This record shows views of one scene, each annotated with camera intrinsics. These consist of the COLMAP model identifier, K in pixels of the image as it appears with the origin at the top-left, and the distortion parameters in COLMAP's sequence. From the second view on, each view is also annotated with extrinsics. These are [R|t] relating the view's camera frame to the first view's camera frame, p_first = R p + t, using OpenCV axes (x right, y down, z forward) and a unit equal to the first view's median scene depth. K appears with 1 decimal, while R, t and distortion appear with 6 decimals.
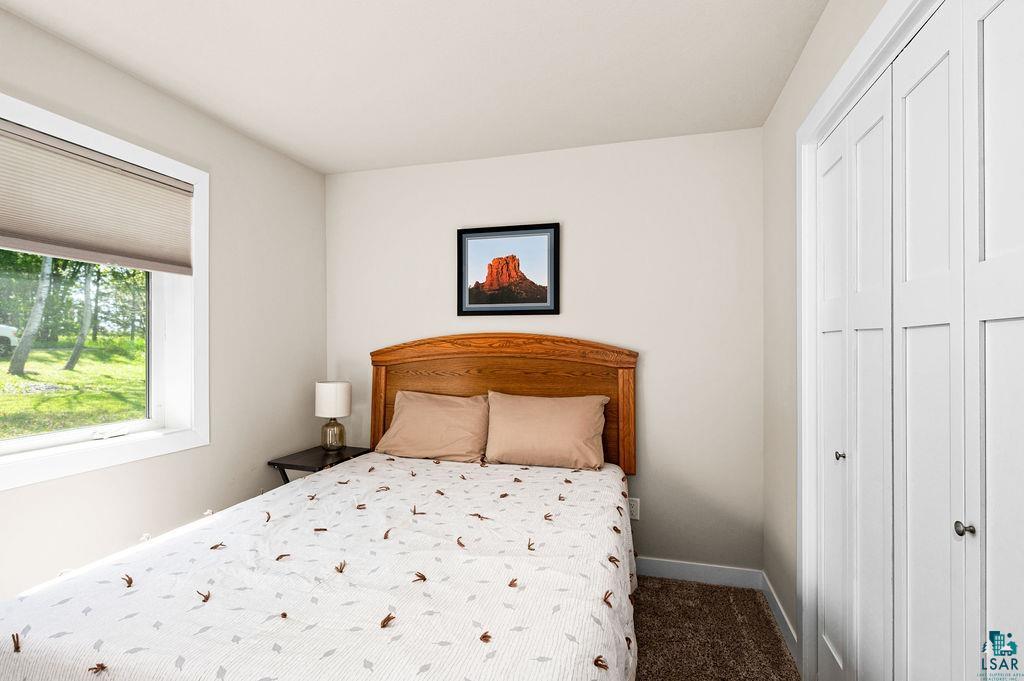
lens RADIAL K [[496.3, 0, 512.0], [0, 496.3, 340.5], [0, 0, 1]] dist [-0.000849, 0.000800]
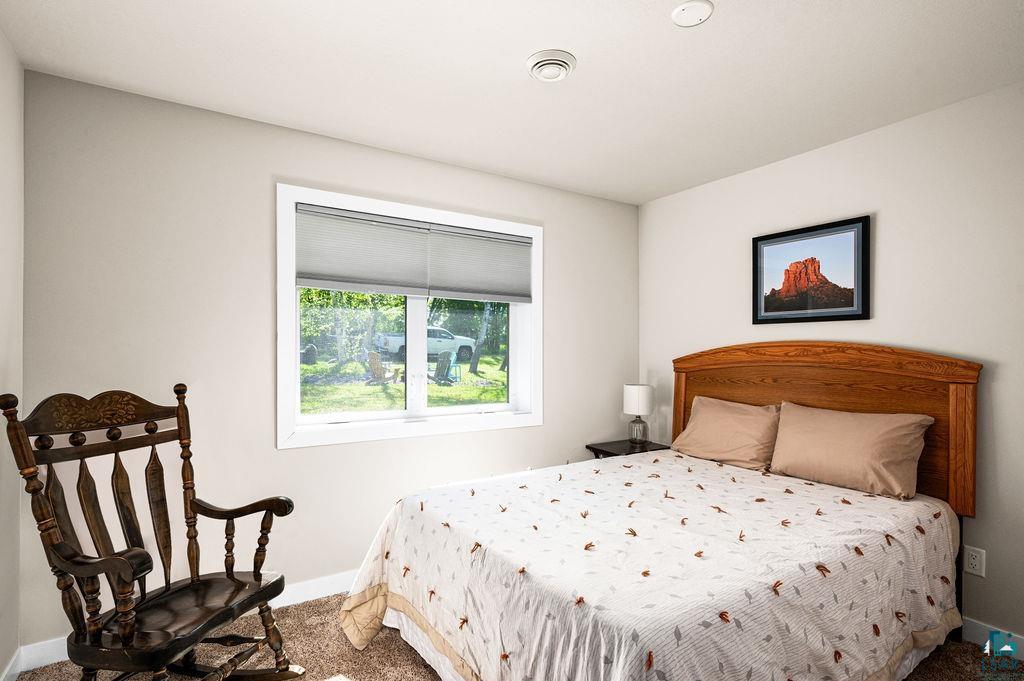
lens RADIAL K [[513.5, 0, 512.0], [0, 513.5, 340.5], [0, 0, 1]] dist [0.001374, 0.001321]
pose [[0.751036, -0.011294, -0.660165, 0.222222], [0.001404, 0.999879, -0.015509, -0.001763], [0.660260, 0.010721, 0.750961, -0.103625]]
